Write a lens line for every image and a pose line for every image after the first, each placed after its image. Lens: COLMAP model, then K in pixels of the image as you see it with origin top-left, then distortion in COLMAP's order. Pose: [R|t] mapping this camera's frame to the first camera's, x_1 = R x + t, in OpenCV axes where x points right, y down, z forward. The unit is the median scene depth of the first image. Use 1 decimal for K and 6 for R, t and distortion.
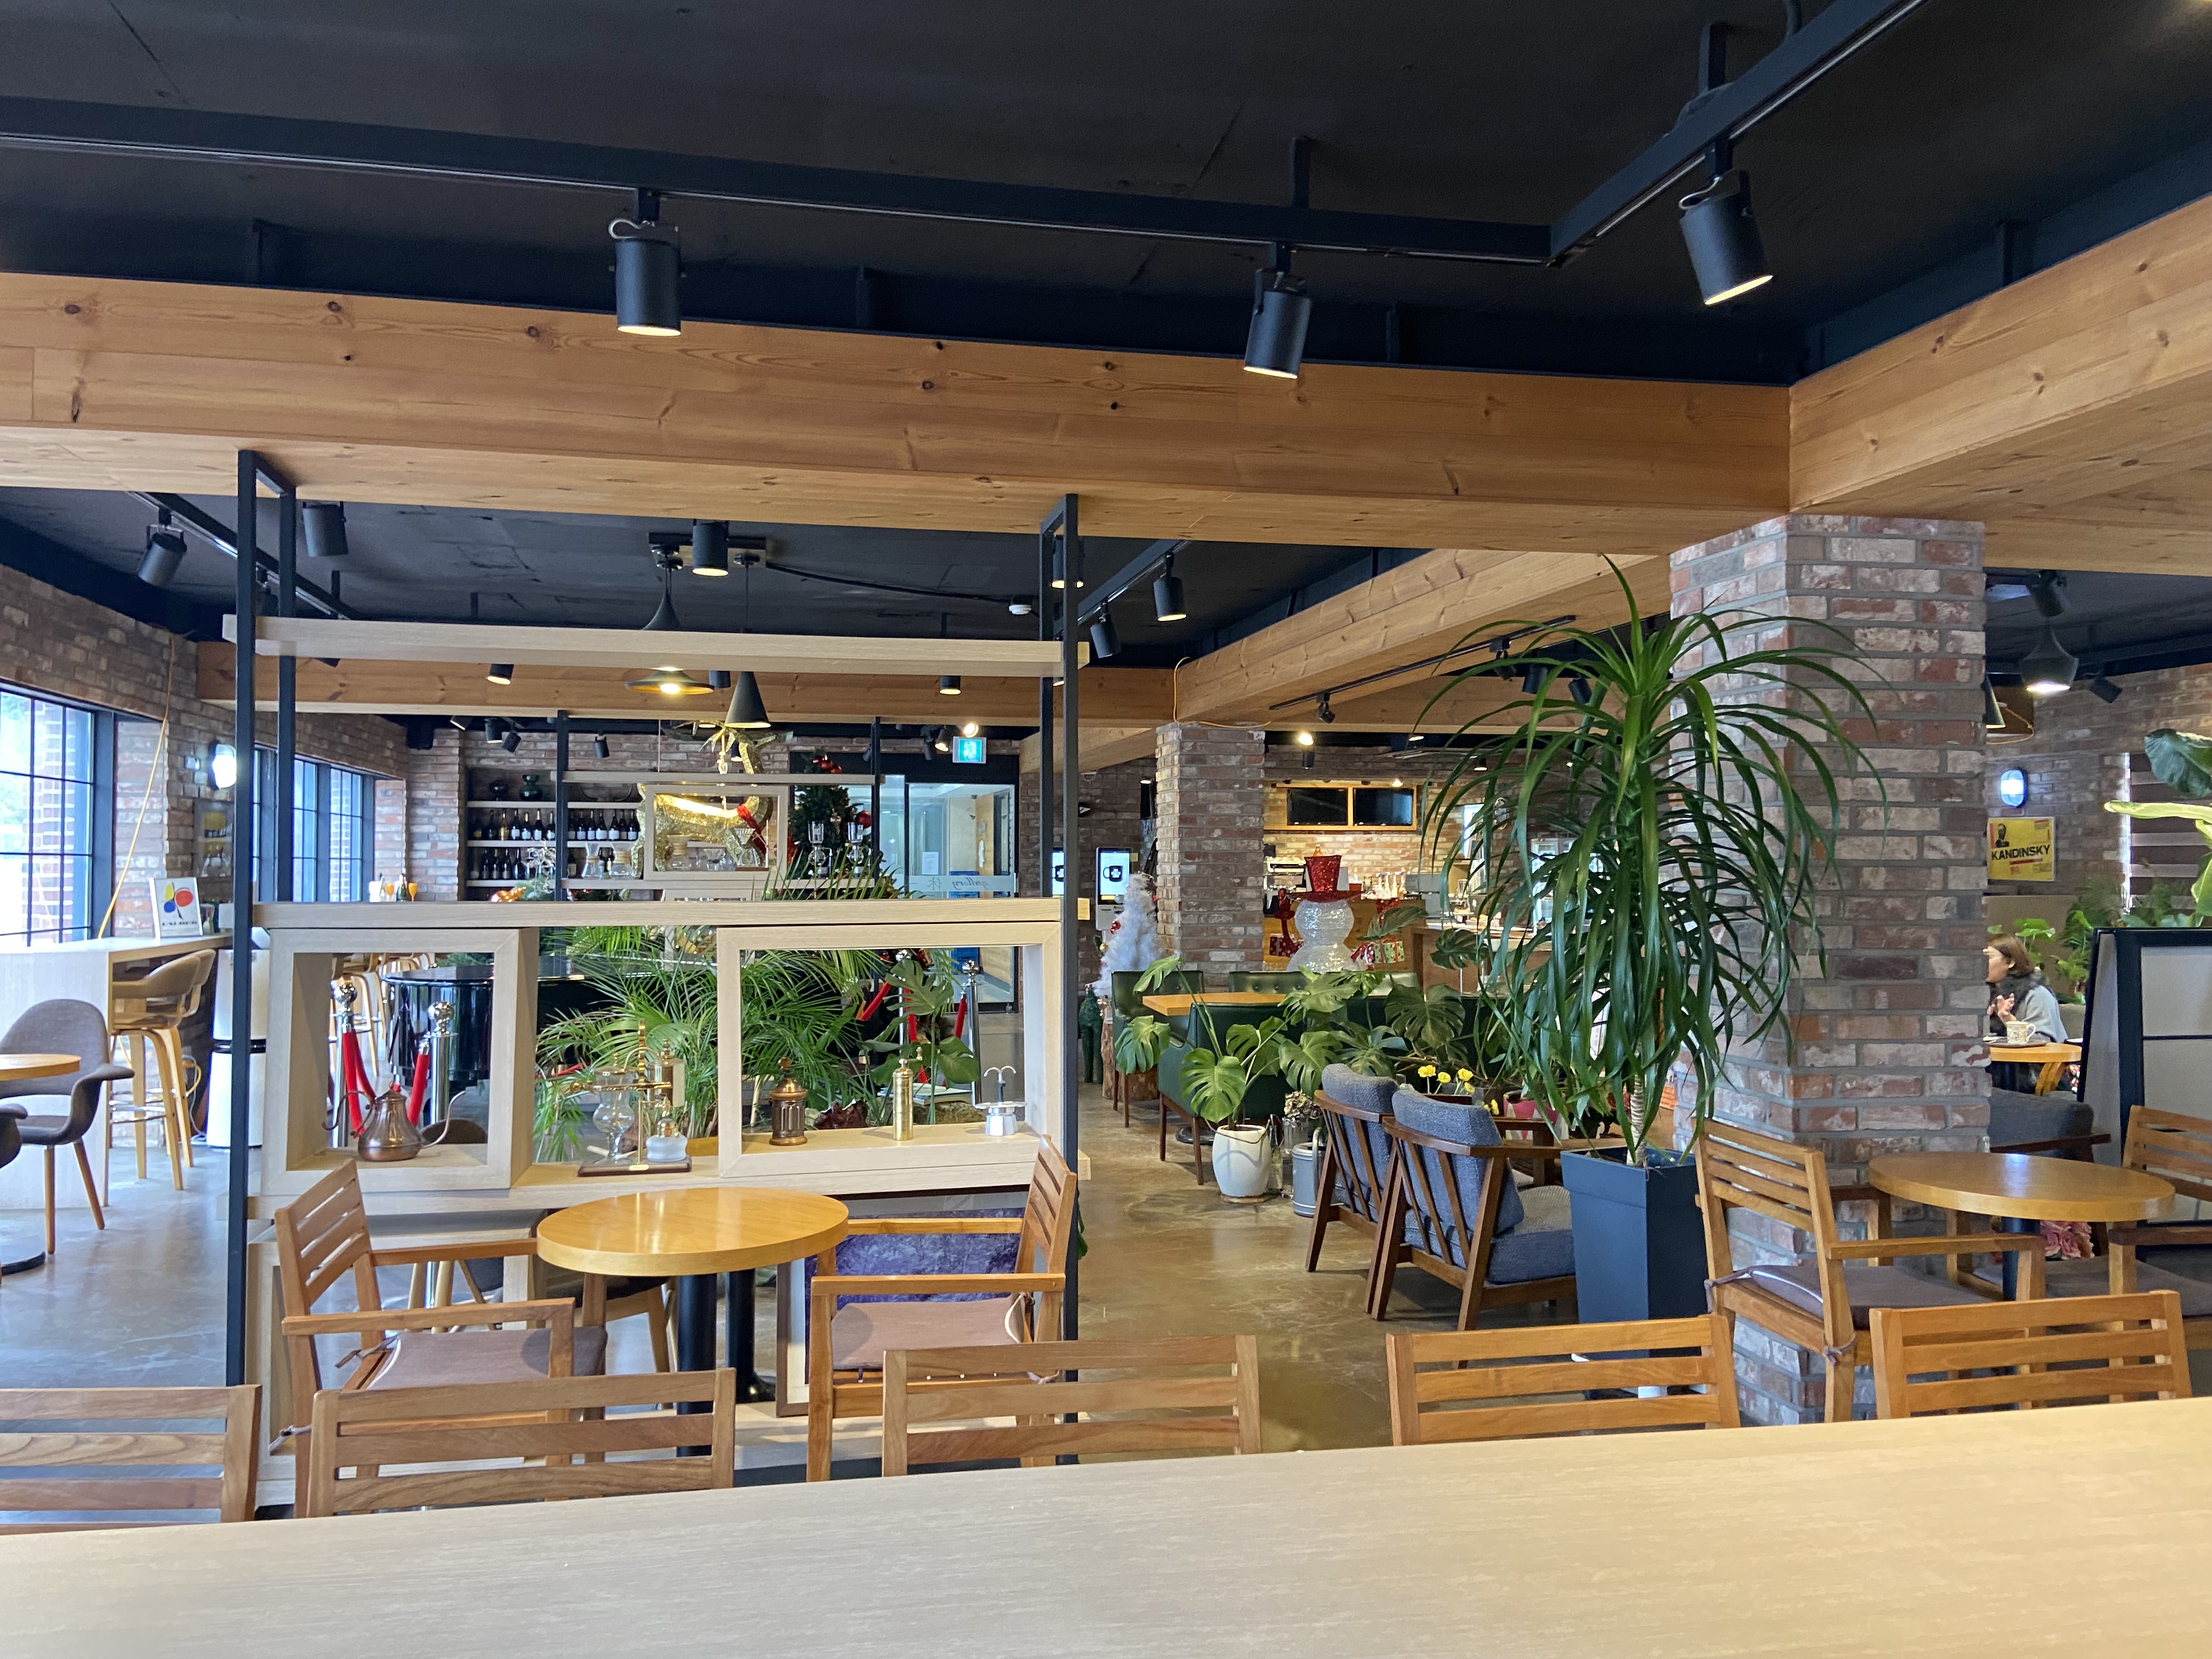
lens RADIAL K [[1697.9, 0, 1106.3], [0, 1697.9, 826.0], [0, 0, 1]] dist [0.042912, -0.035112]
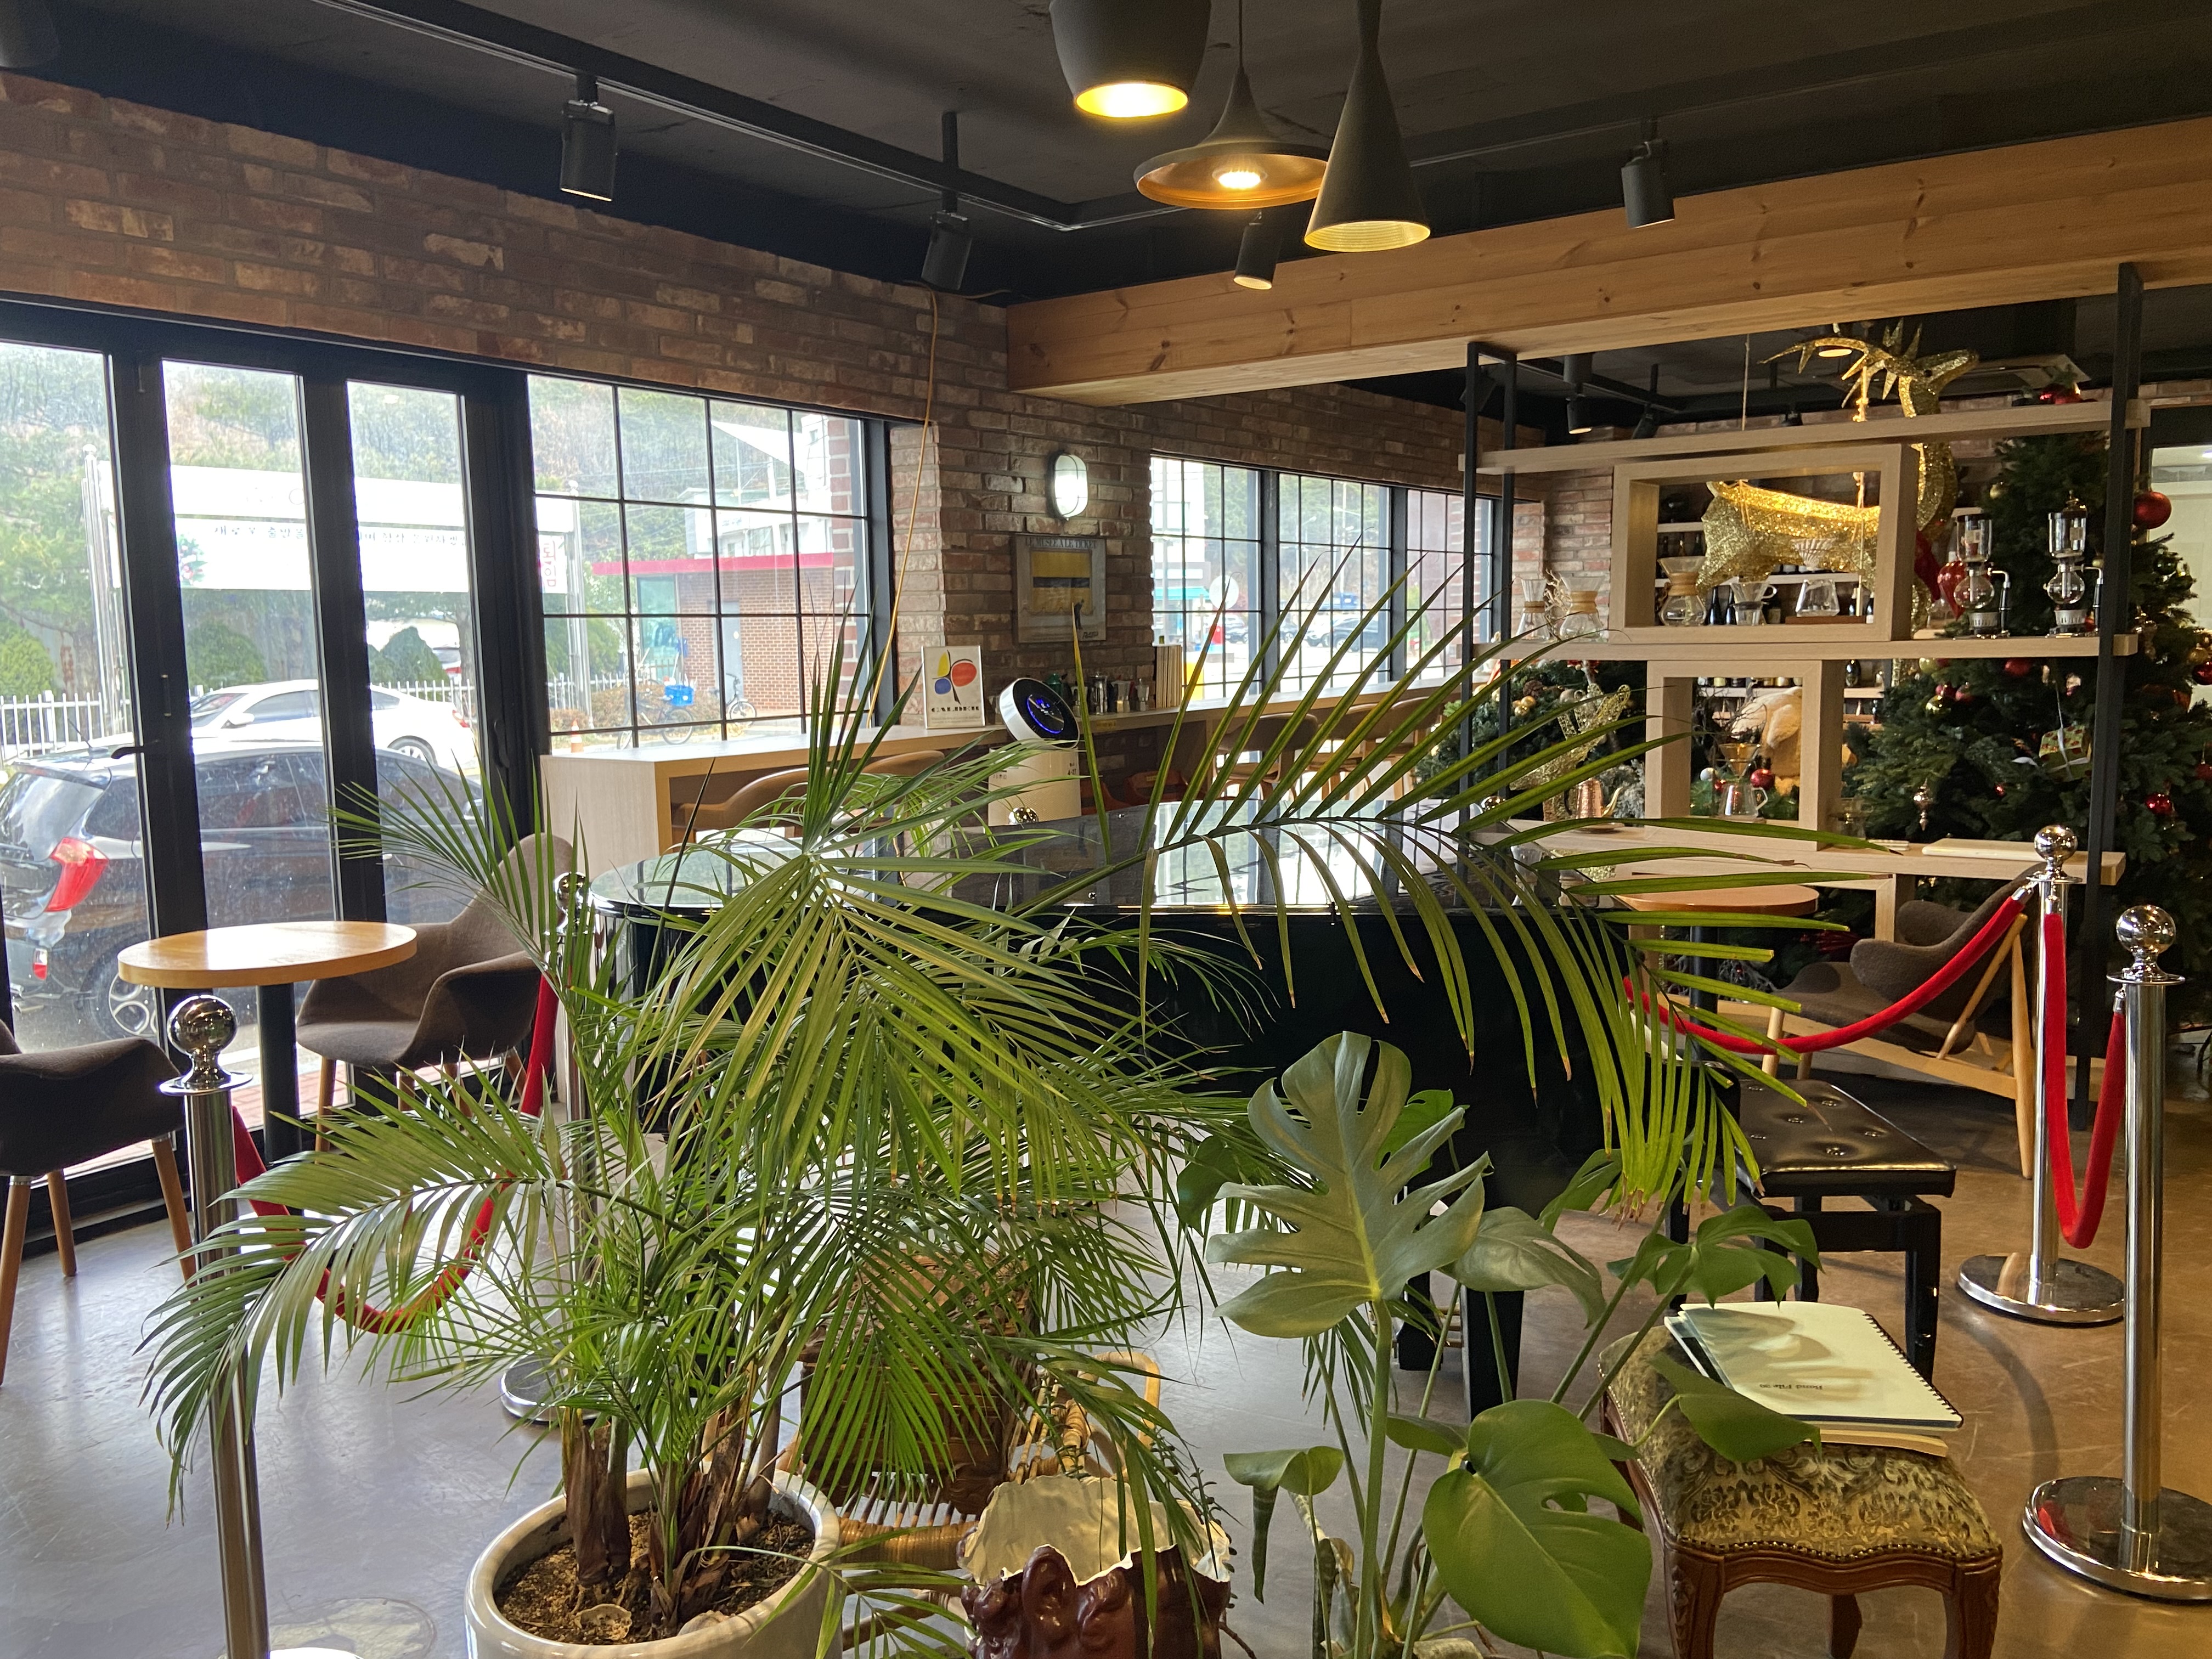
lens RADIAL K [[1697.9, 0, 1102.7], [0, 1697.9, 831.7], [0, 0, 1]] dist [0.042912, -0.035112]
pose [[0.690290, 0.076472, -0.719480, 0.010611], [0.034045, 0.989864, 0.137875, 0.006984], [0.722731, -0.119668, 0.680690, 0.325869]]
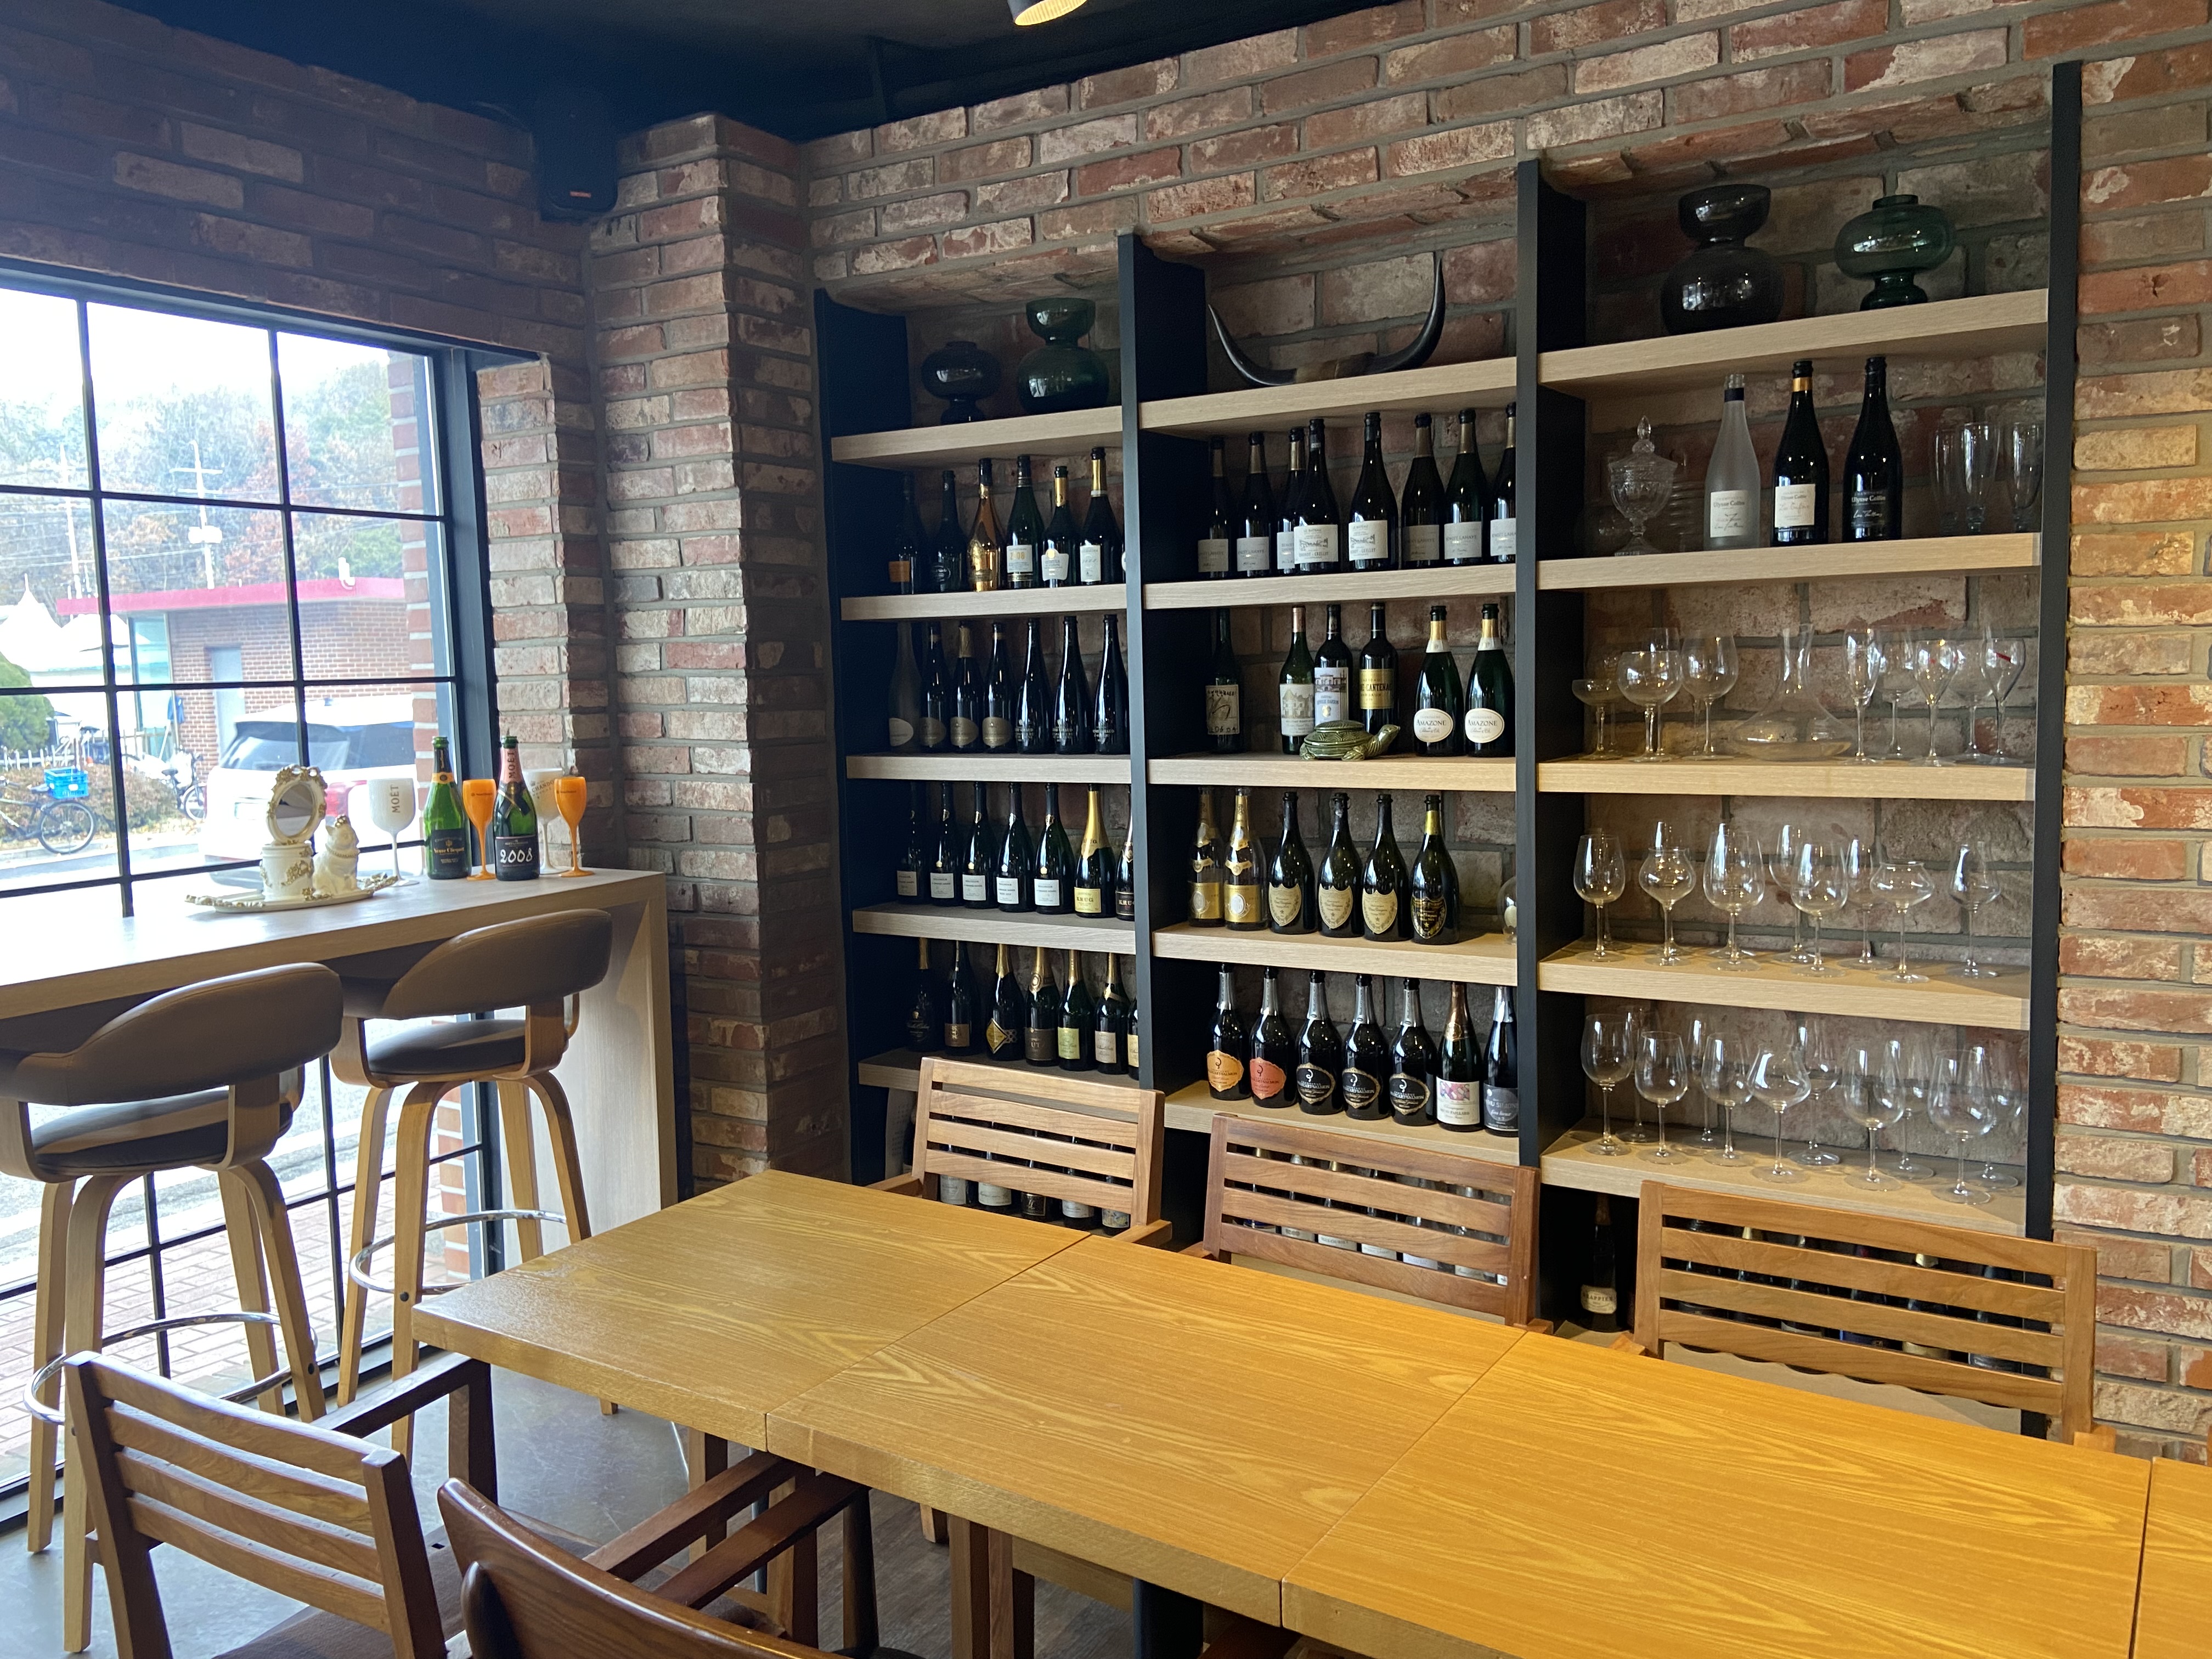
lens RADIAL K [[1697.9, 0, 1109.2], [0, 1697.9, 823.7], [0, 0, 1]] dist [0.042912, -0.035112]
pose [[0.717062, 0.058323, -0.694565, -0.175836], [0.037916, 0.991754, 0.122422, 0.012917], [0.695978, -0.114120, 0.708937, 0.874145]]
